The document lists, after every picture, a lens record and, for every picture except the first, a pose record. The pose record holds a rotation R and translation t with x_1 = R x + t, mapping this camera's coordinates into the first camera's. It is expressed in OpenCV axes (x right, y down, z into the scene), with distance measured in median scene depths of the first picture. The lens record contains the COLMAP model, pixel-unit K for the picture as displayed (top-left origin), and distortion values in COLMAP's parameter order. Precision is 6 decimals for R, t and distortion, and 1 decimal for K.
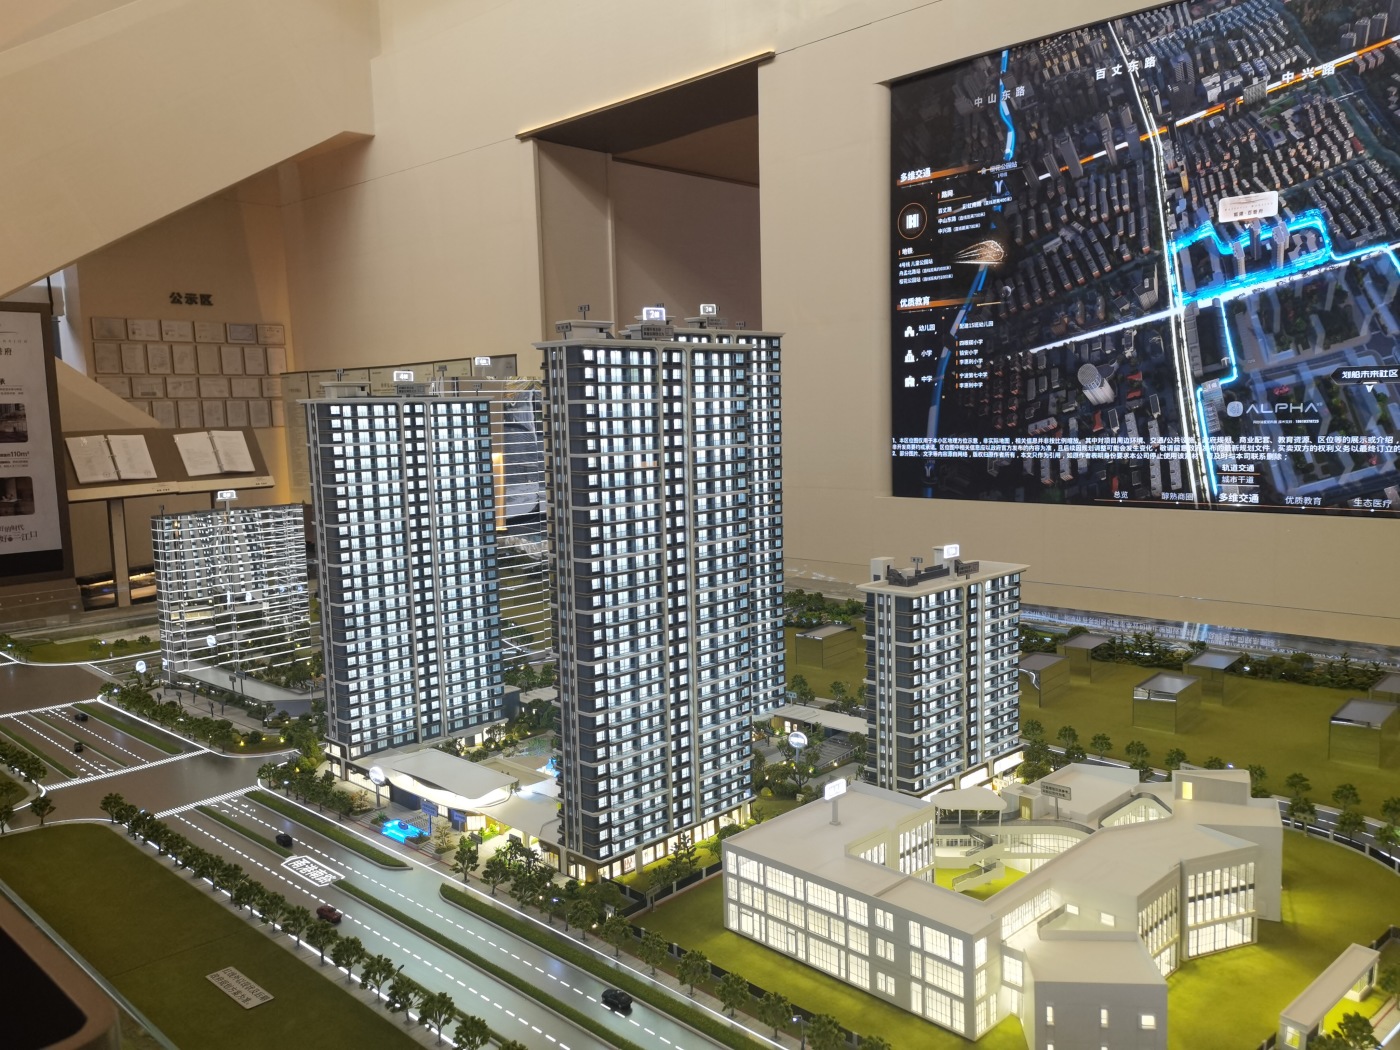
lens RADIAL K [[1085.3, 0, 707.0], [0, 1085.3, 524.3], [0, 0, 1]] dist [0.108167, -0.081045]
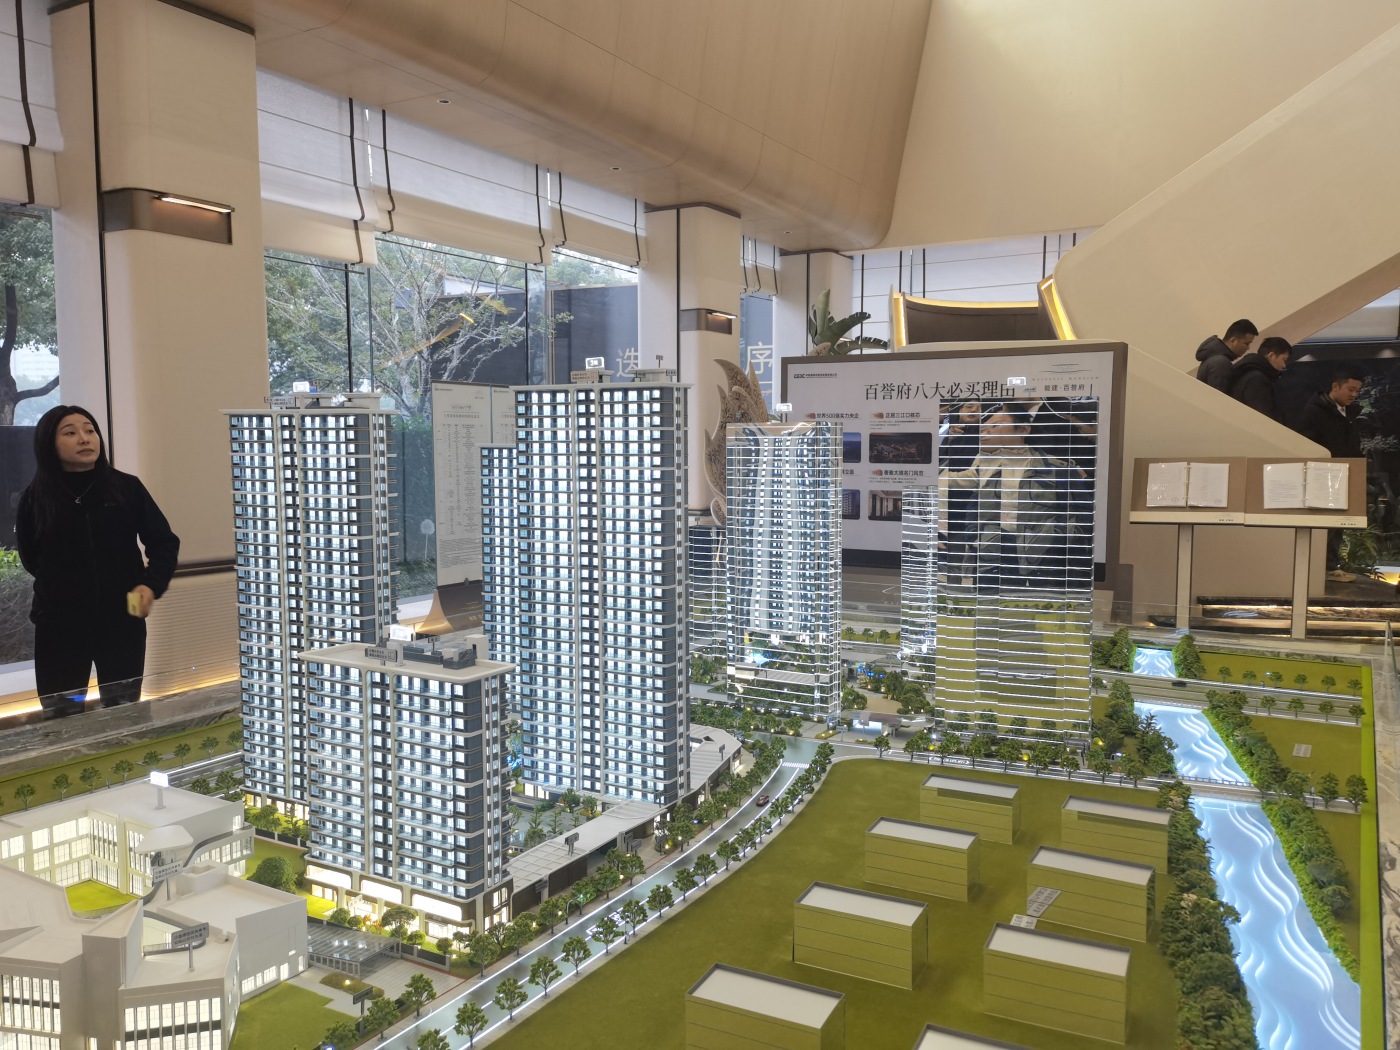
lens RADIAL K [[1085.3, 0, 720.0], [0, 1085.3, 520.9], [0, 0, 1]] dist [0.108167, -0.081045]
pose [[0.261324, 0.098717, -0.960190, 0.992919], [-0.114153, 0.990936, 0.070810, -0.139589], [0.958477, 0.091104, 0.270224, 0.861419]]
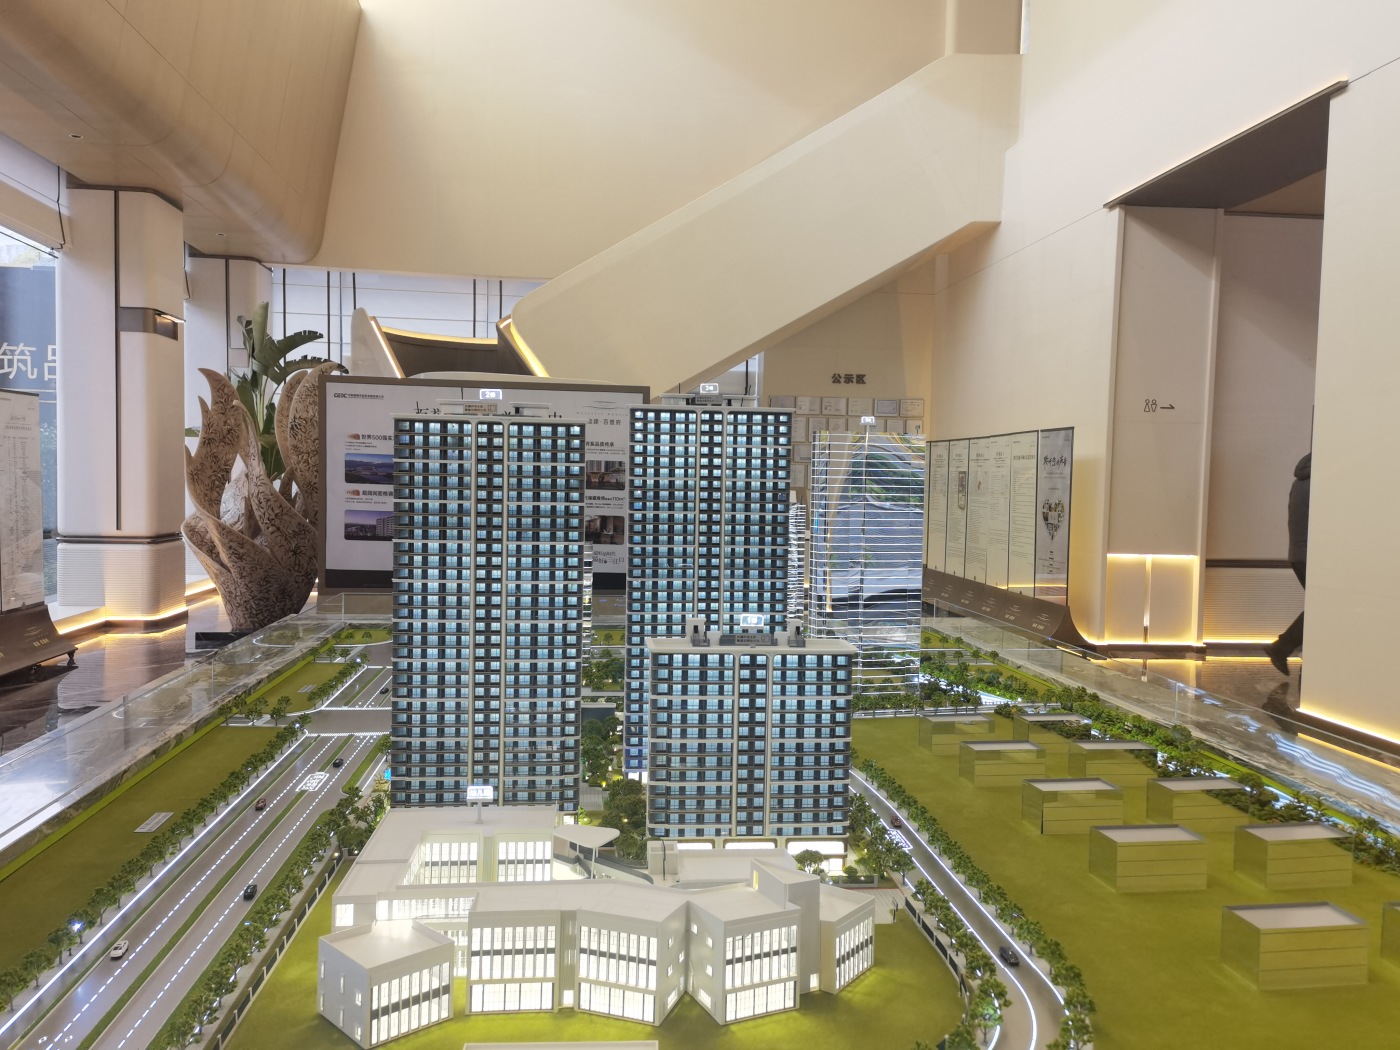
lens RADIAL K [[1085.3, 0, 696.6], [0, 1085.3, 532.1], [0, 0, 1]] dist [0.108167, -0.081045]
pose [[0.772848, 0.074556, -0.630196, 0.707882], [-0.110047, 0.993774, -0.017388, -0.030033], [0.624977, 0.082789, 0.776241, 0.140834]]
